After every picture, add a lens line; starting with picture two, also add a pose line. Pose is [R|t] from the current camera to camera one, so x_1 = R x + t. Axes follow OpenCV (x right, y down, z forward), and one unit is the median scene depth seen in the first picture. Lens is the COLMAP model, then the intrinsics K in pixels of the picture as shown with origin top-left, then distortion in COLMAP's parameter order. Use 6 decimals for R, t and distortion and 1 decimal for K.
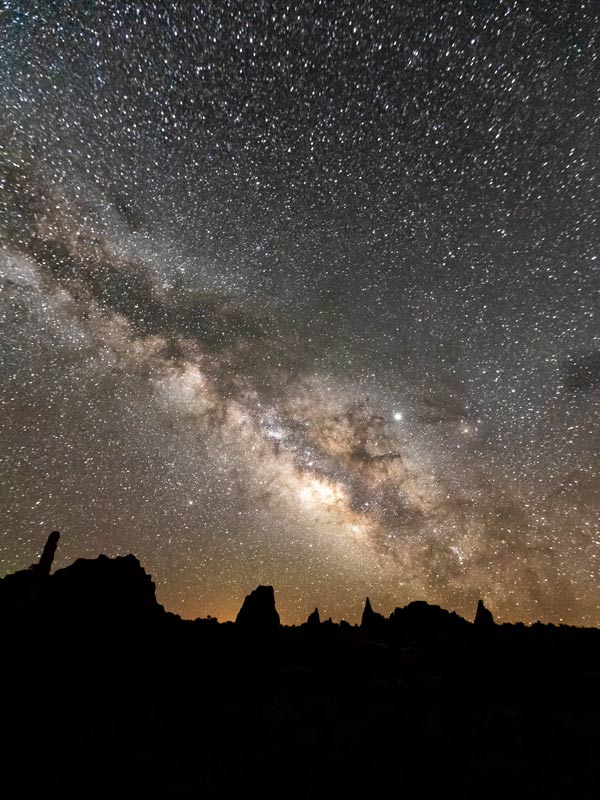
lens RADIAL K [[400.4, 0, 308.2], [0, 400.4, 405.8], [0, 0, 1]] dist [0.001281, -0.000322]
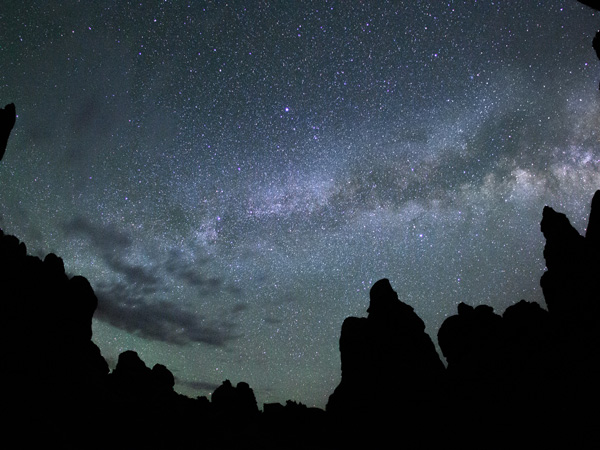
lens RADIAL K [[380.6, 0, 302.6], [0, 380.6, 226.2], [0, 0, 1]] dist [0.005292, 0.004677]
pose [[0.236772, -0.650842, -0.721349, 0.384939], [0.546806, 0.702976, -0.454784, 0.253402], [0.803083, -0.286757, 0.522329, -0.289243]]
